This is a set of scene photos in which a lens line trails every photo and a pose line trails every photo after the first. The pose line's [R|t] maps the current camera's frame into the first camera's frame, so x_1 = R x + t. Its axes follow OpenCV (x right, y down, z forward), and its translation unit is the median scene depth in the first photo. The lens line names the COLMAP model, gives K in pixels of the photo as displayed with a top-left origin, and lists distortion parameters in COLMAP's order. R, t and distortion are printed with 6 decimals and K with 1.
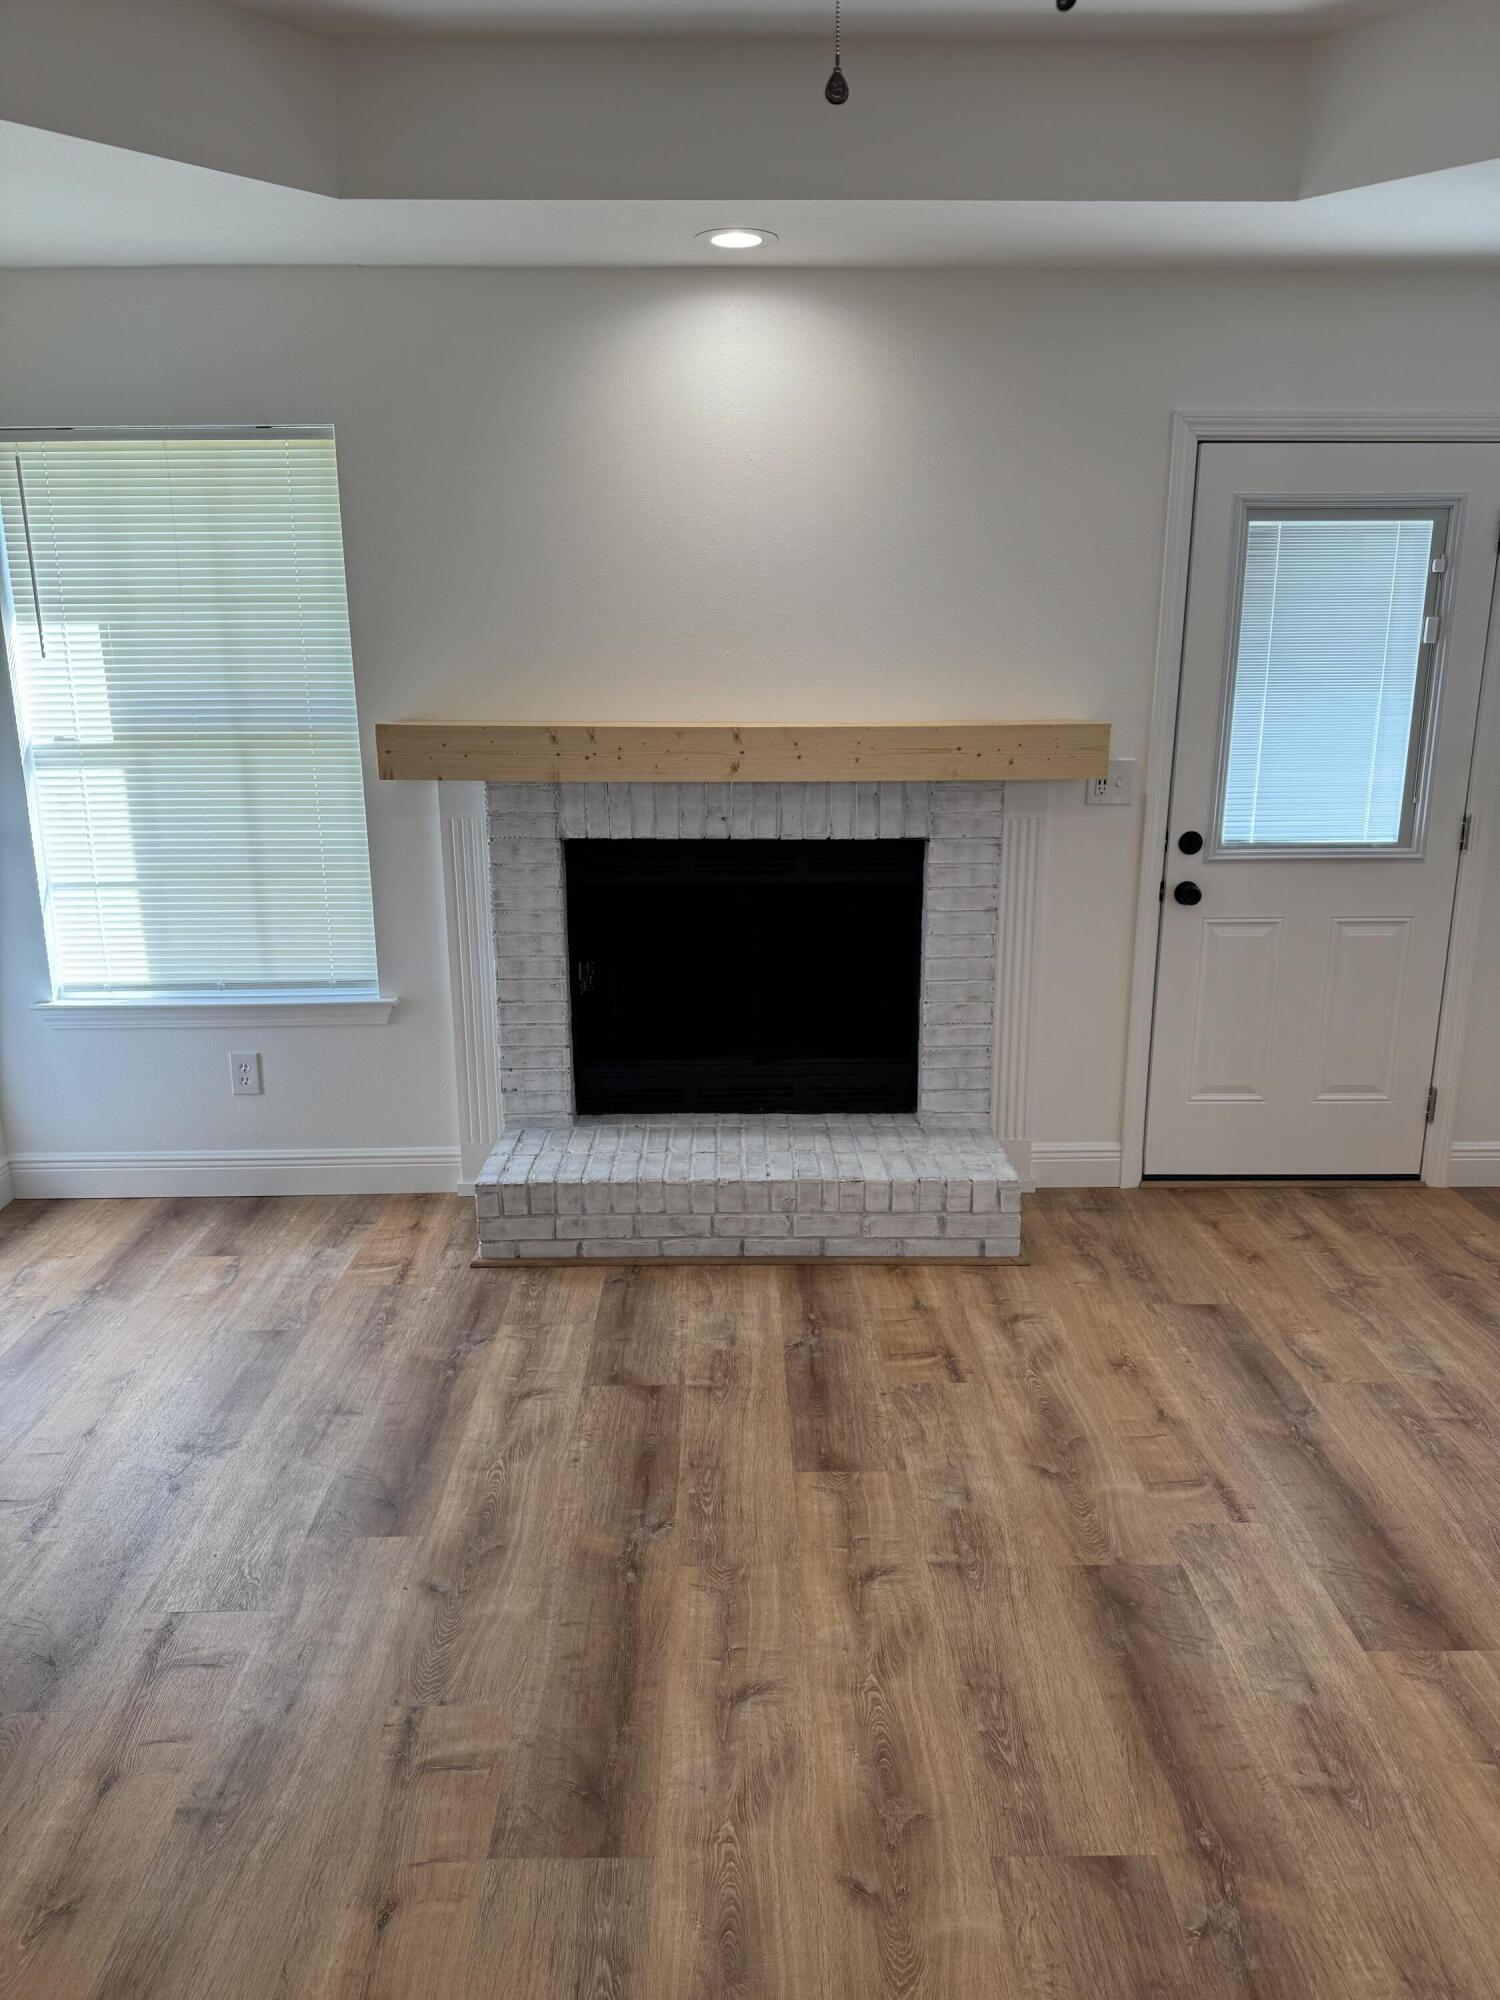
lens RADIAL K [[1388.3, 0, 750.0], [0, 1388.3, 1000.0], [0, 0, 1]] dist [0.159434, -0.281905]
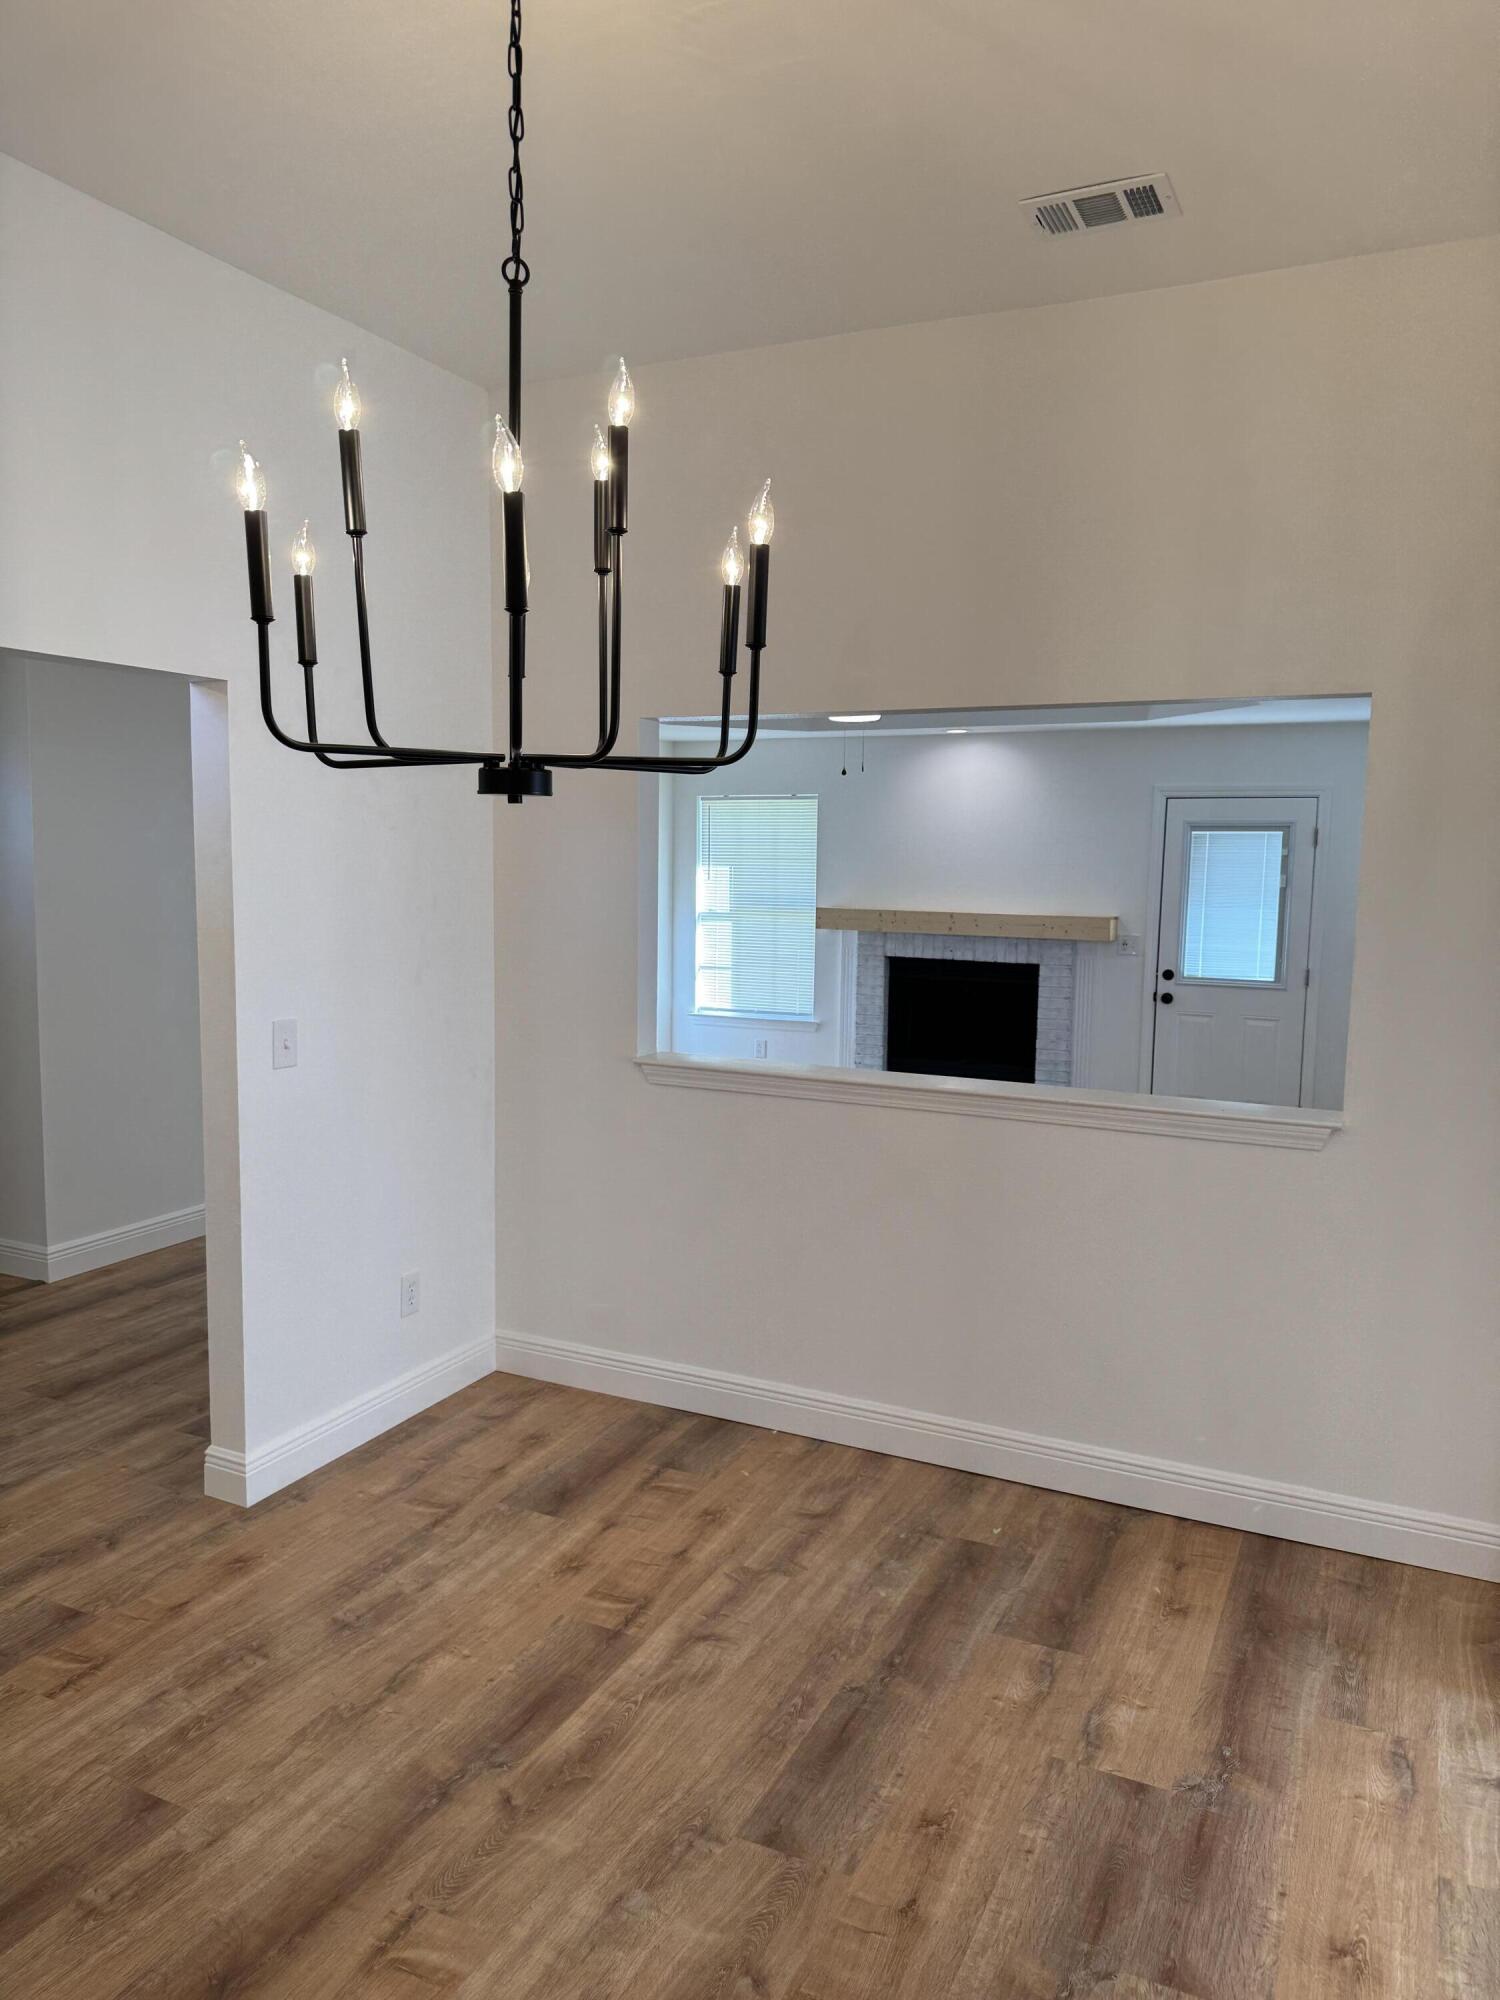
lens RADIAL K [[1388.3, 0, 750.0], [0, 1388.3, 1000.0], [0, 0, 1]] dist [0.159434, -0.281905]
pose [[0.892618, 0.064832, -0.446127, 0.727203], [-0.129277, 0.984854, -0.115540, 0.264516], [0.431879, 0.160808, 0.887480, -1.204874]]
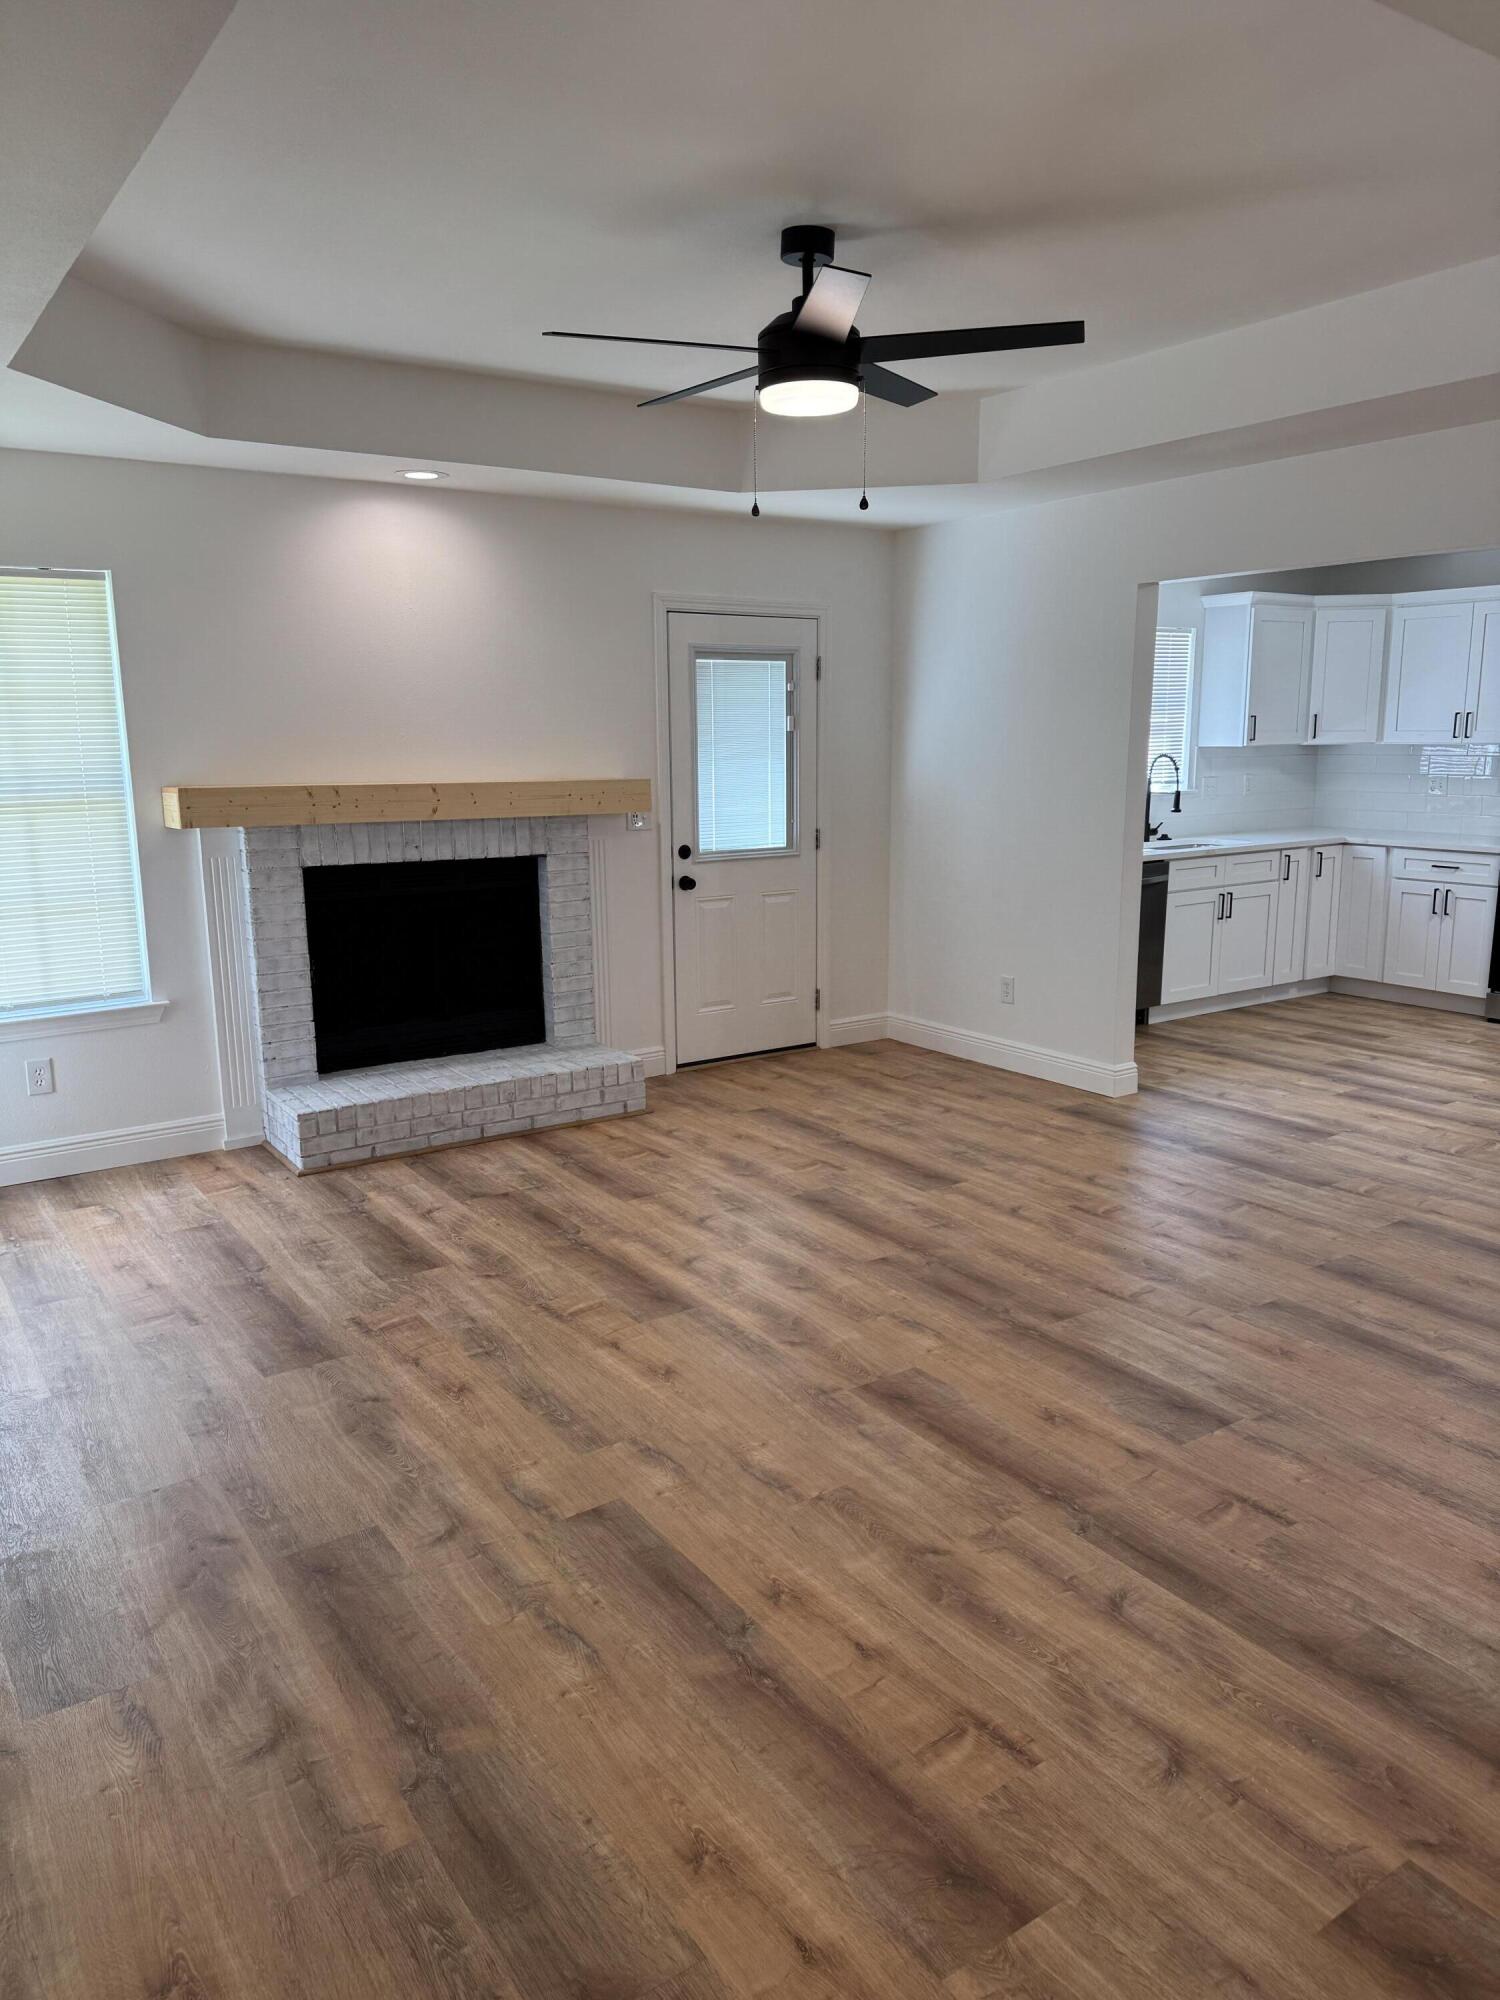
lens RADIAL K [[1388.3, 0, 750.0], [0, 1388.3, 1000.0], [0, 0, 1]] dist [0.159434, -0.281905]
pose [[0.835034, -0.108880, 0.539317, -0.532168], [0.142585, 0.989560, -0.020991, 0.106924], [-0.531401, 0.094427, 0.841841, -0.395248]]
